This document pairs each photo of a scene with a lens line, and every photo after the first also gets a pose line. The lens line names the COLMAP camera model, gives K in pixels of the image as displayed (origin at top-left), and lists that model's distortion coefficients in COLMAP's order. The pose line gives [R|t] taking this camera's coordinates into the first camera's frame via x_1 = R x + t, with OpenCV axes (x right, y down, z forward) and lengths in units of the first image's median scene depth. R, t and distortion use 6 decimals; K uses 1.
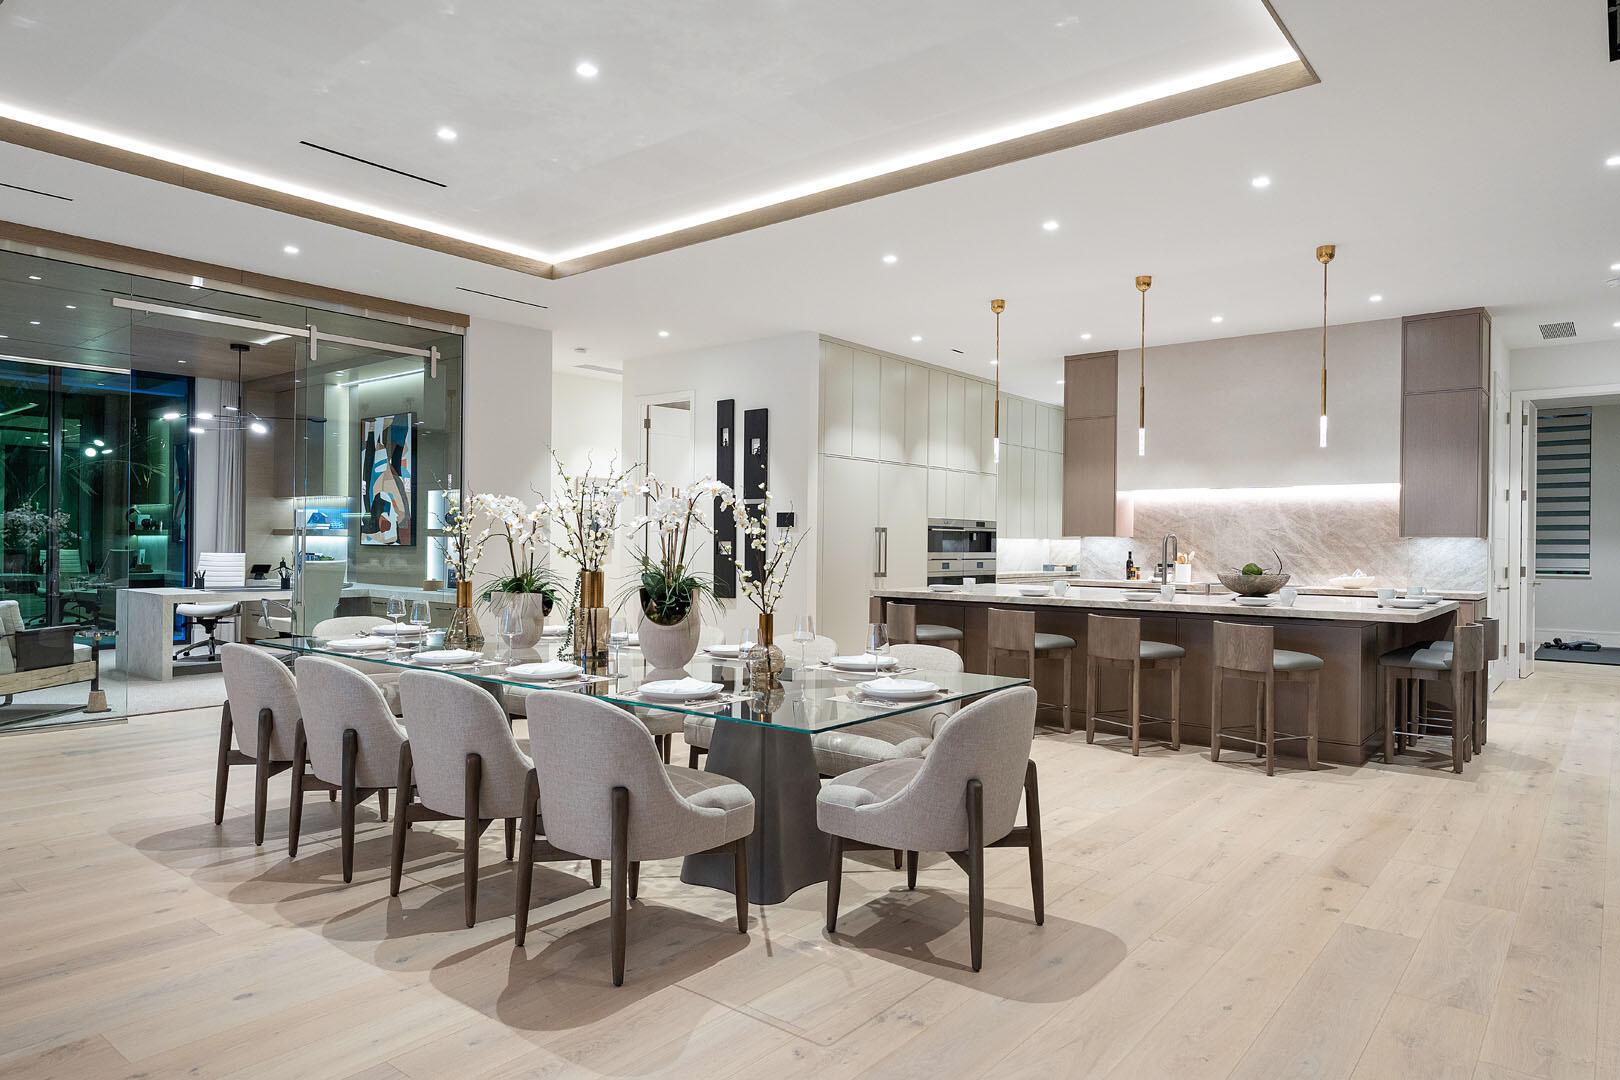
lens RADIAL K [[990.5, 0, 844.8], [0, 990.5, 544.1], [0, 0, 1]] dist [-0.007992, -0.001560]
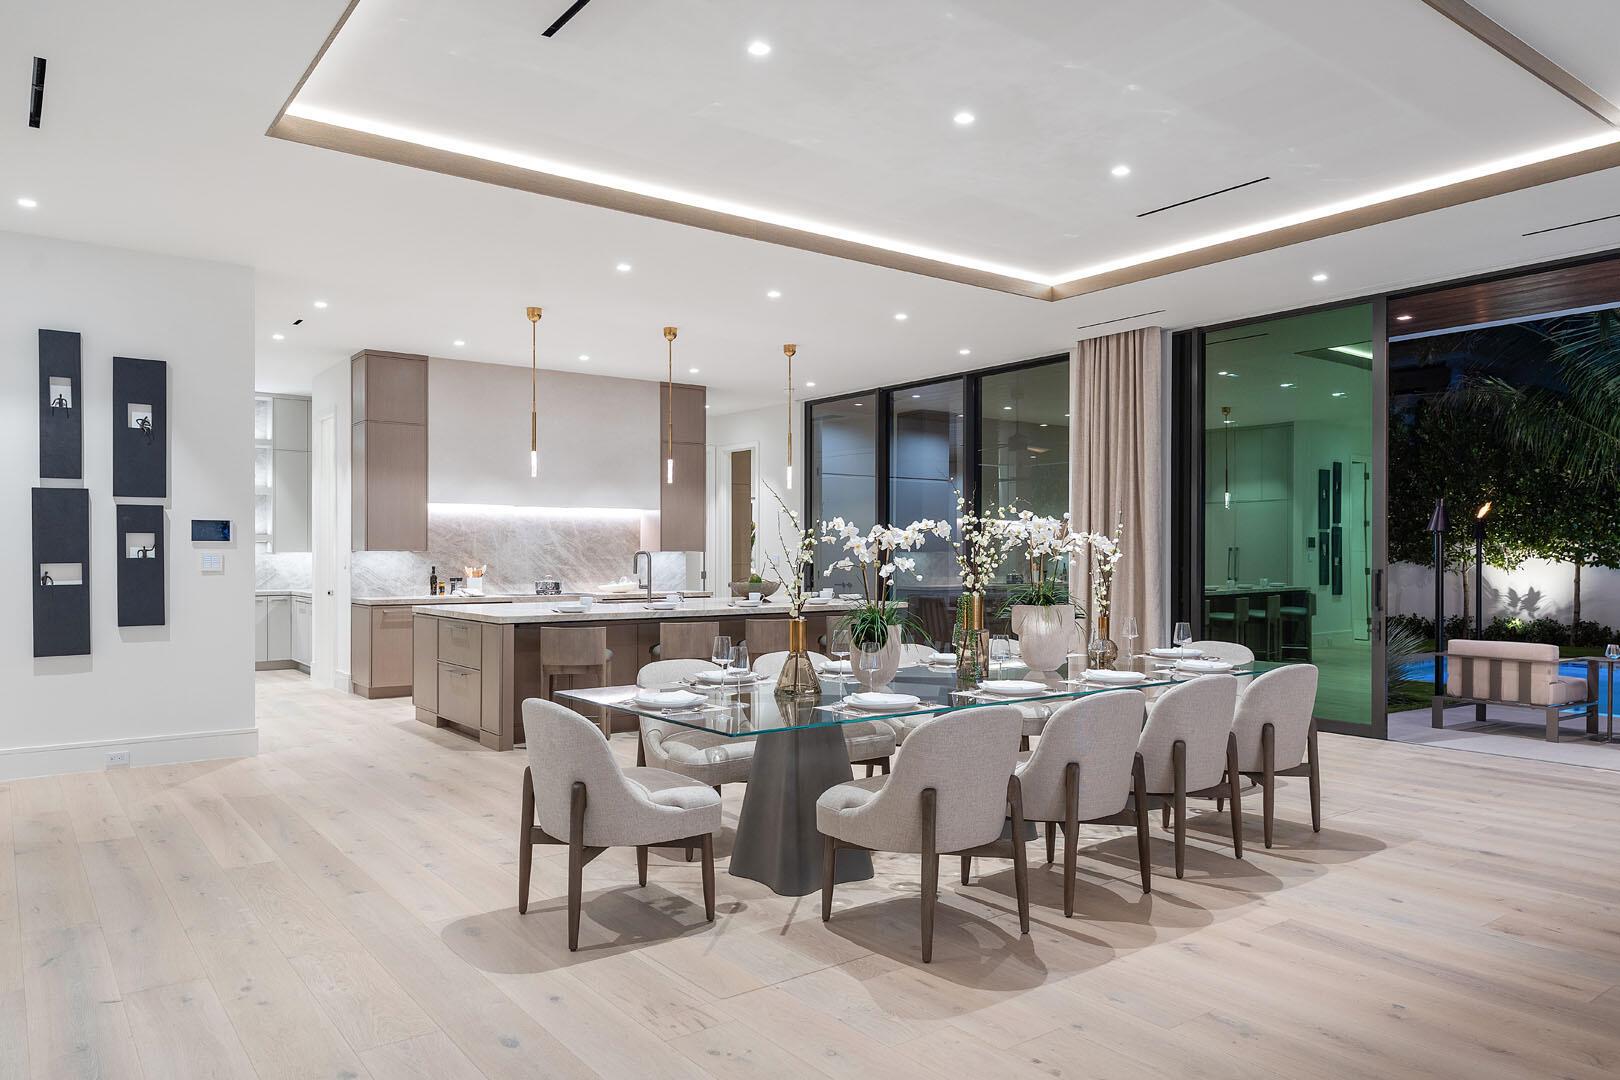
lens RADIAL K [[1042.3, 0, 813.6], [0, 1042.3, 562.7], [0, 0, 1]] dist [0.003917, 0.003312]
pose [[0.272606, -0.016241, 0.961989, -0.638597], [0.002395, 0.999866, 0.016202, -0.012732], [-0.962123, -0.002113, 0.272608, 0.395117]]
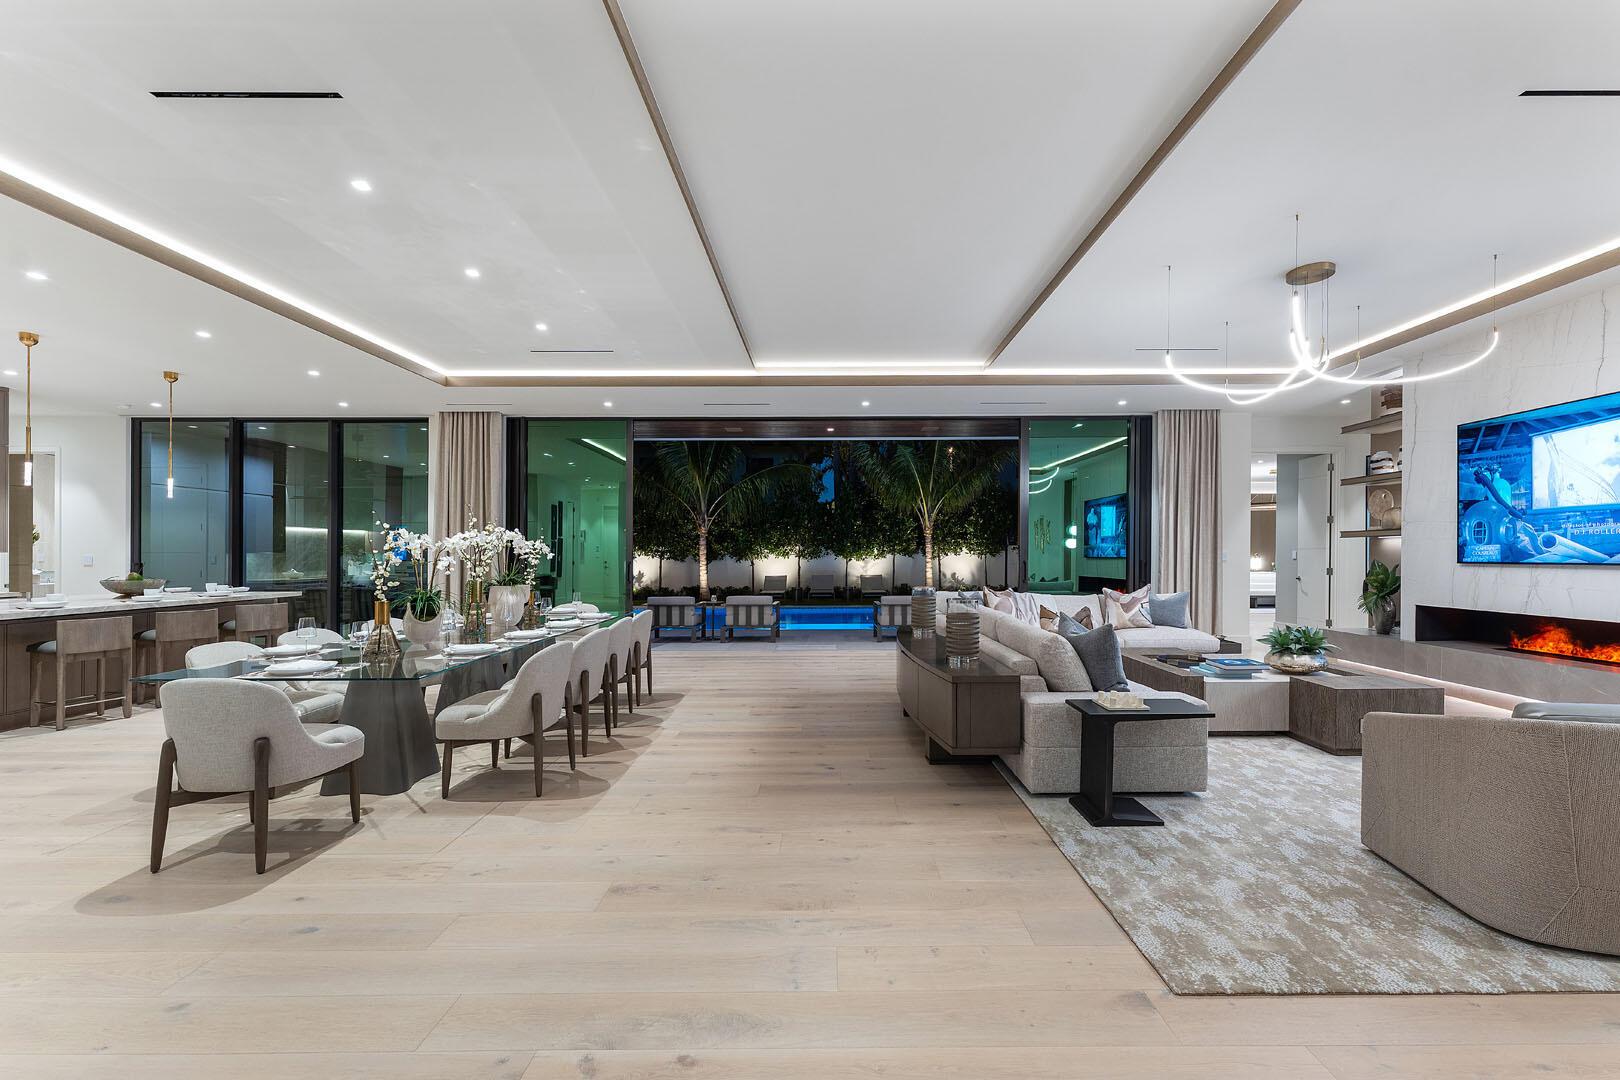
lens RADIAL K [[655.0, 0, 807.4], [0, 655.0, 565.4], [0, 0, 1]] dist [0.000138, -0.000381]
pose [[-0.586739, -0.022216, 0.809471, -0.679708], [-0.003229, 0.999680, 0.025095, -0.013149], [-0.809770, 0.012111, -0.586623, 0.547984]]
